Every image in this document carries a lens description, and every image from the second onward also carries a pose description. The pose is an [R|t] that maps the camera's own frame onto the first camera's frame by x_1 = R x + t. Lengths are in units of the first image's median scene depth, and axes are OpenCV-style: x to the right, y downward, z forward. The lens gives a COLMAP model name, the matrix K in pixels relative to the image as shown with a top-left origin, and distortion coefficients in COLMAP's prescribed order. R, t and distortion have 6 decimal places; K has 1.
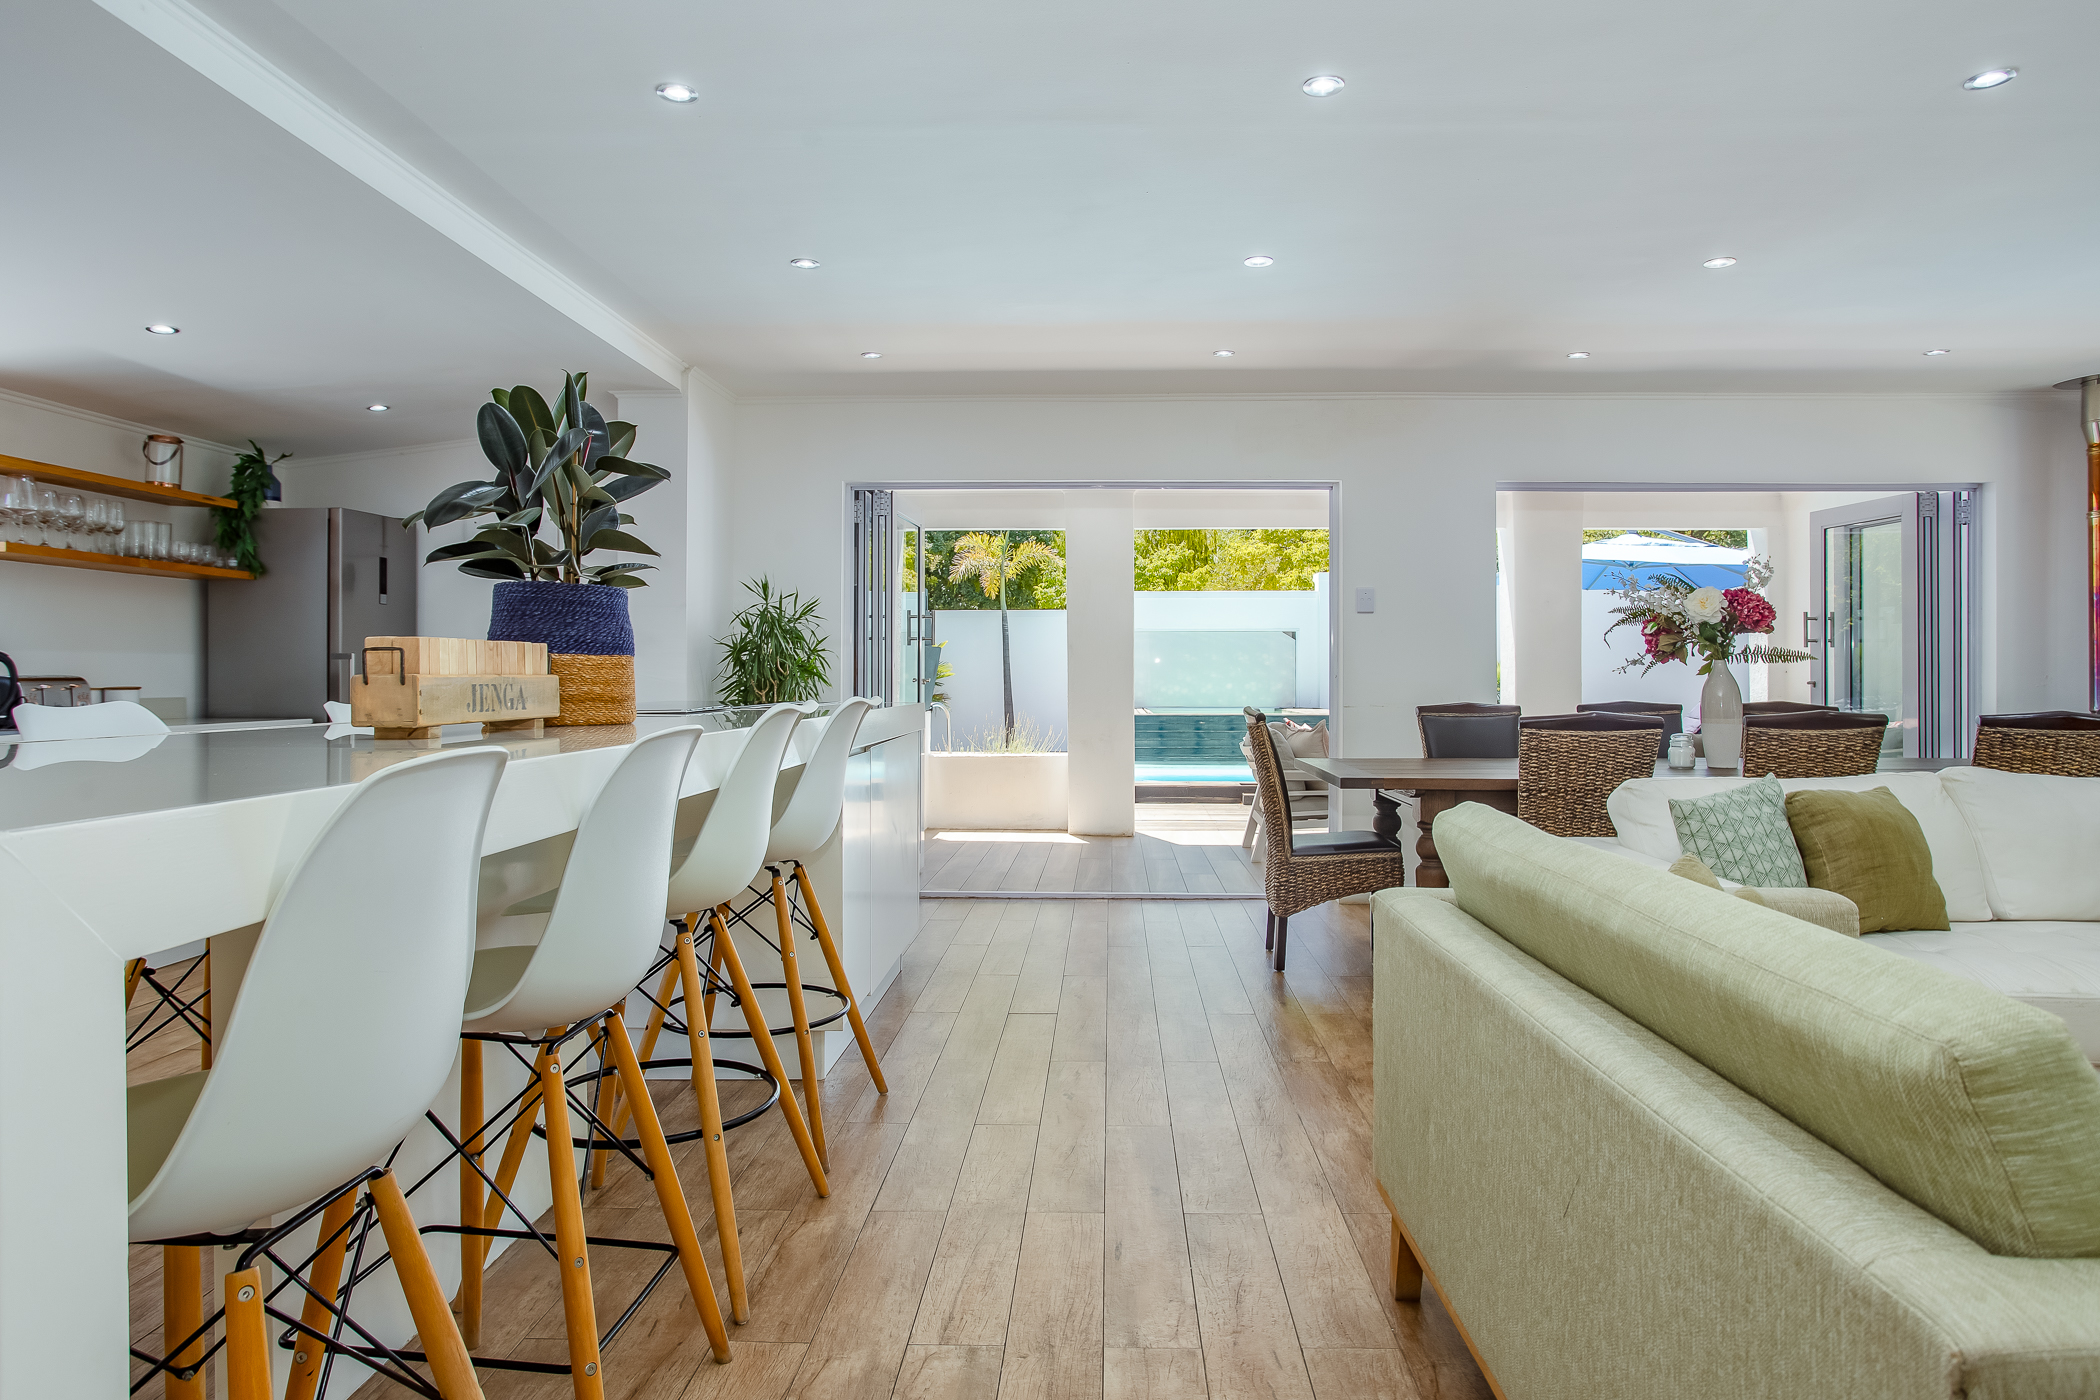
lens RADIAL K [[1227.8, 0, 1058.2], [0, 1227.8, 670.9], [0, 0, 1]] dist [-0.044702, 0.032970]
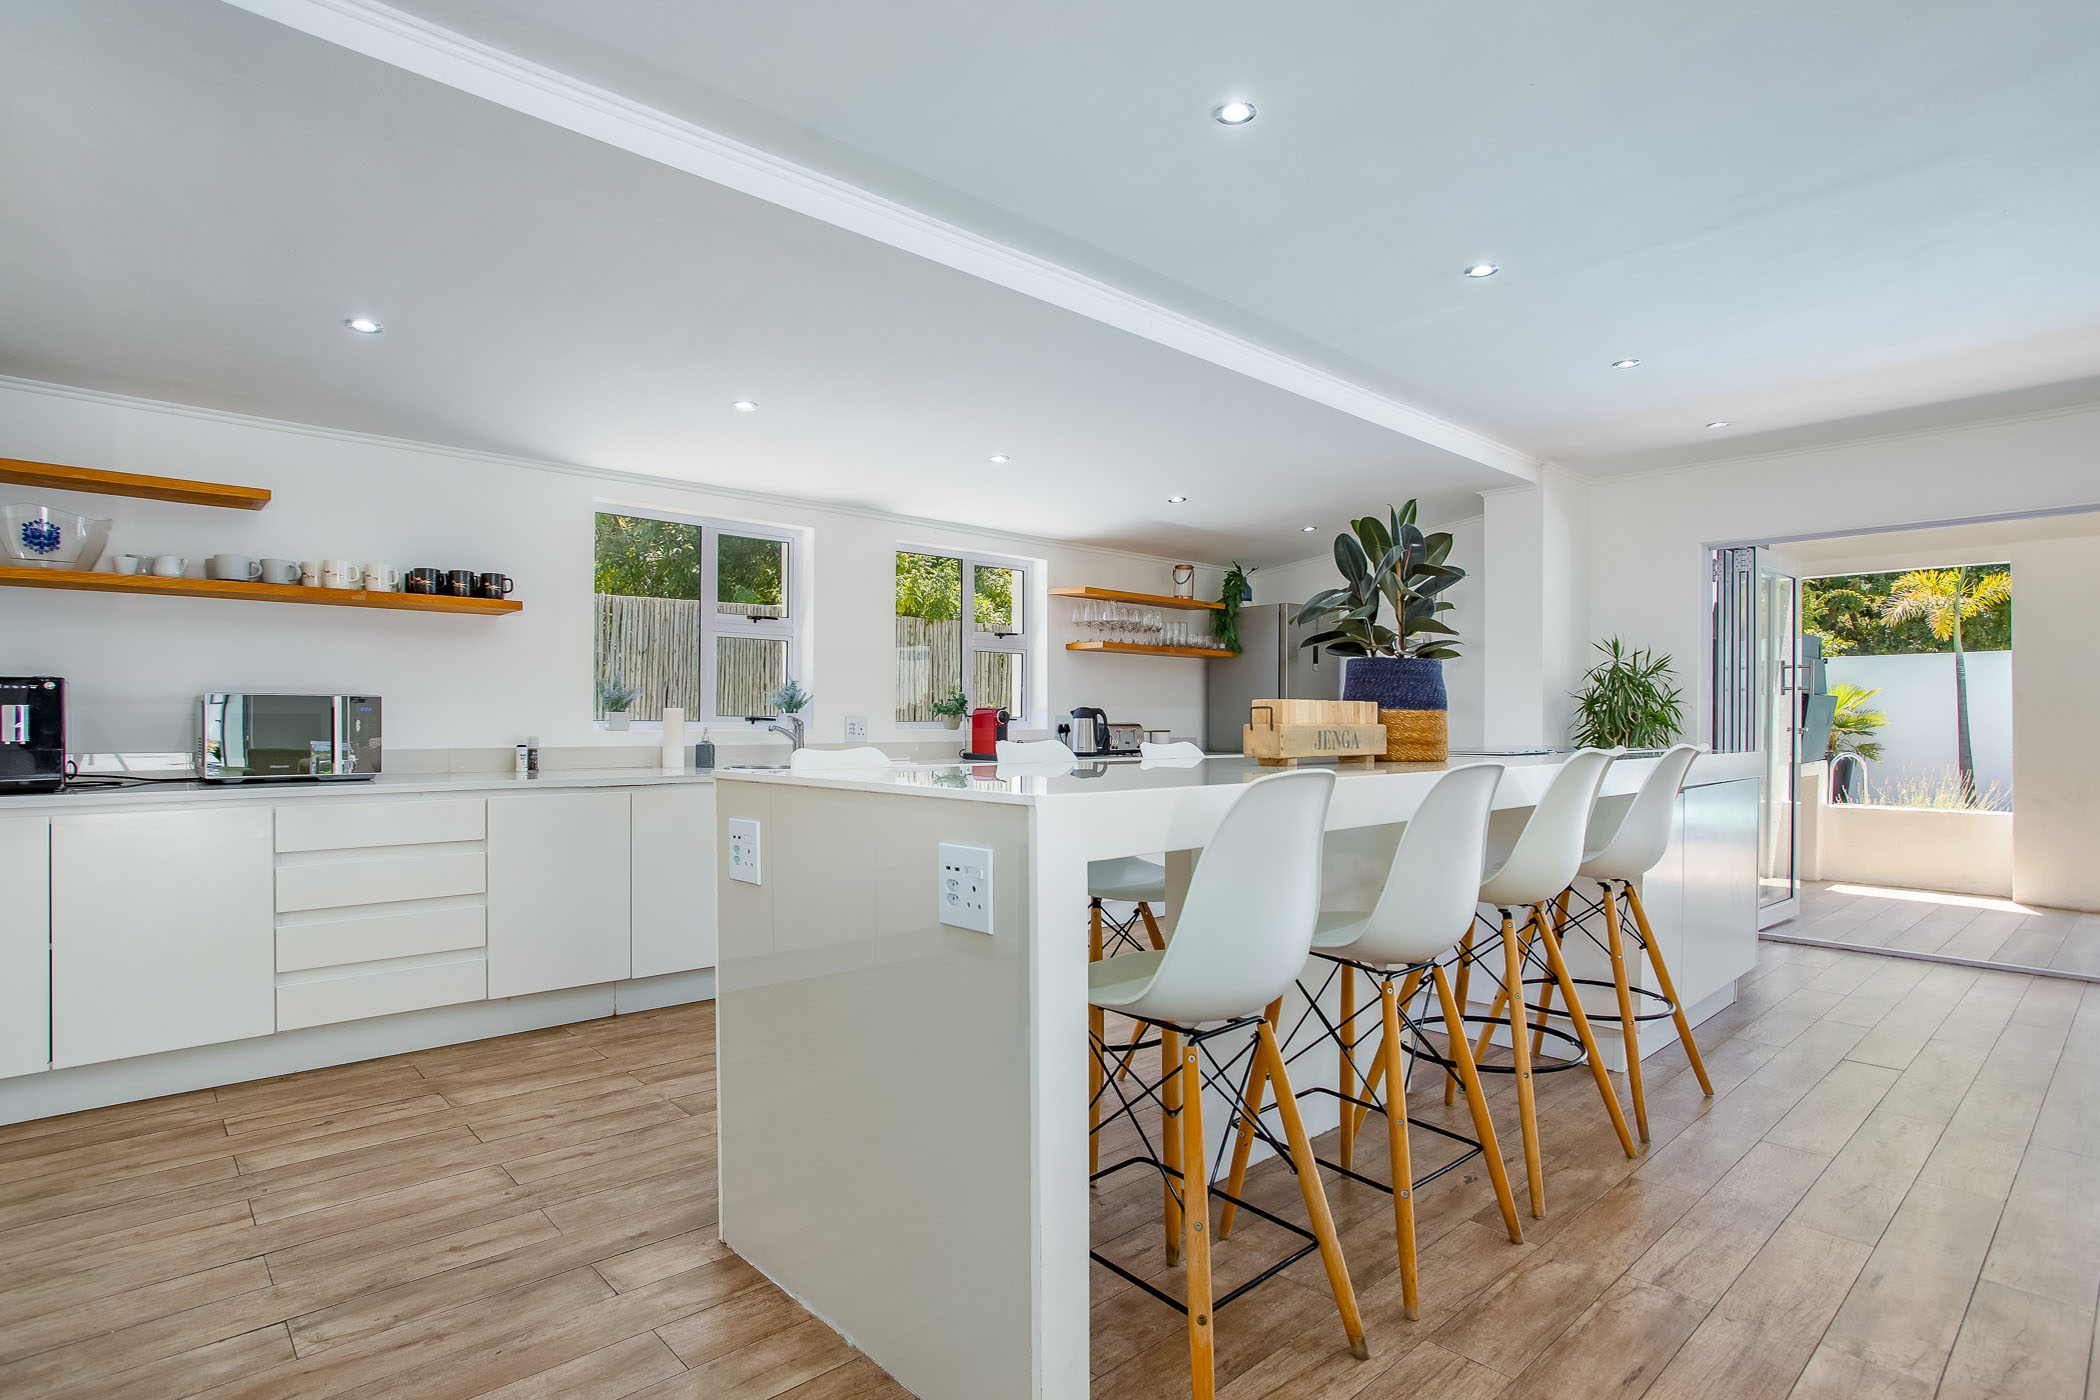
lens RADIAL K [[1061.6, 0, 1041.1], [0, 1061.6, 714.1], [0, 0, 1]] dist [-0.065604, 0.035403]
pose [[0.701156, -0.001940, -0.713006, 0.087012], [-0.001225, 0.999992, -0.003925, -0.001634], [0.713007, 0.003626, 0.701147, -0.062135]]
